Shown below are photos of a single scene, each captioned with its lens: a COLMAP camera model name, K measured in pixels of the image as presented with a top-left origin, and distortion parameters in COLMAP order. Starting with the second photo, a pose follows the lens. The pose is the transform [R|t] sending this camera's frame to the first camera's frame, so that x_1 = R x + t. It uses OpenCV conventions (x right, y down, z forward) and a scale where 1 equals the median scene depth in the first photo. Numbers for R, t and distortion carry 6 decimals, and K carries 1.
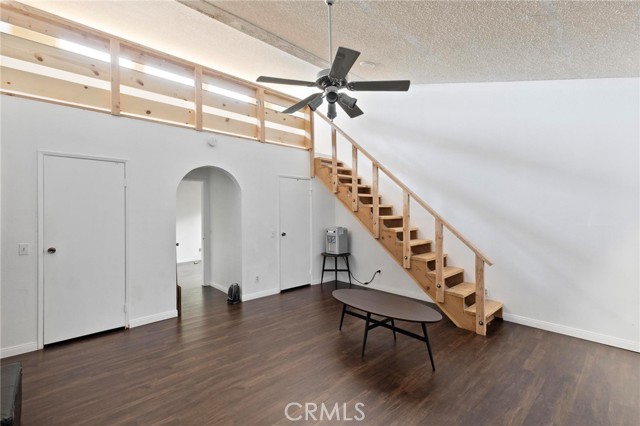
lens RADIAL K [[286.7, 0, 331.8], [0, 286.7, 214.5], [0, 0, 1]] dist [0.052136, -0.000047]
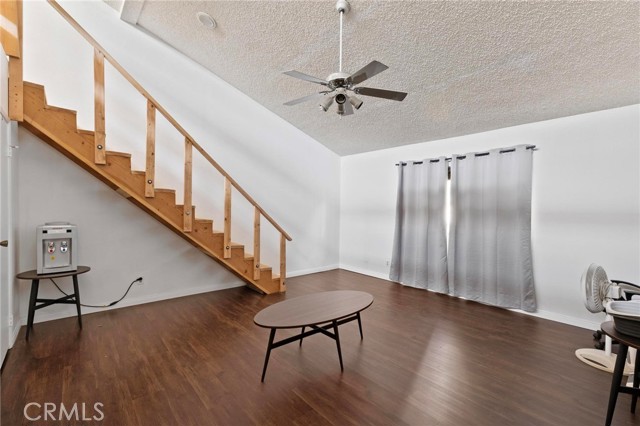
lens RADIAL K [[293.3, 0, 317.1], [0, 293.3, 207.5], [0, 0, 1]] dist [-0.001011, -0.000006]
pose [[0.031971, 0.004923, 0.999477, -0.621176], [-0.014438, 0.999886, -0.004464, 0.012156], [-0.999385, -0.014287, 0.032038, 0.570747]]
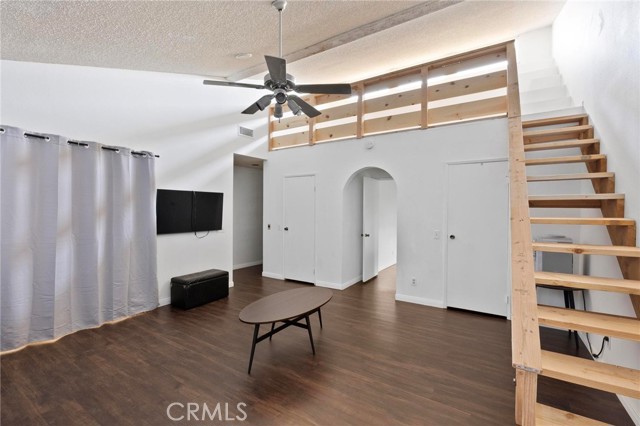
lens RADIAL K [[288.9, 0, 320.0], [0, 288.9, 213.0], [0, 0, 1]] dist [-0.000589, 0.000052]
pose [[0.250324, 0.019705, -0.967961, 0.538921], [-0.009435, 0.999795, 0.017913, -0.007506], [0.968116, 0.004648, 0.250459, 0.482012]]
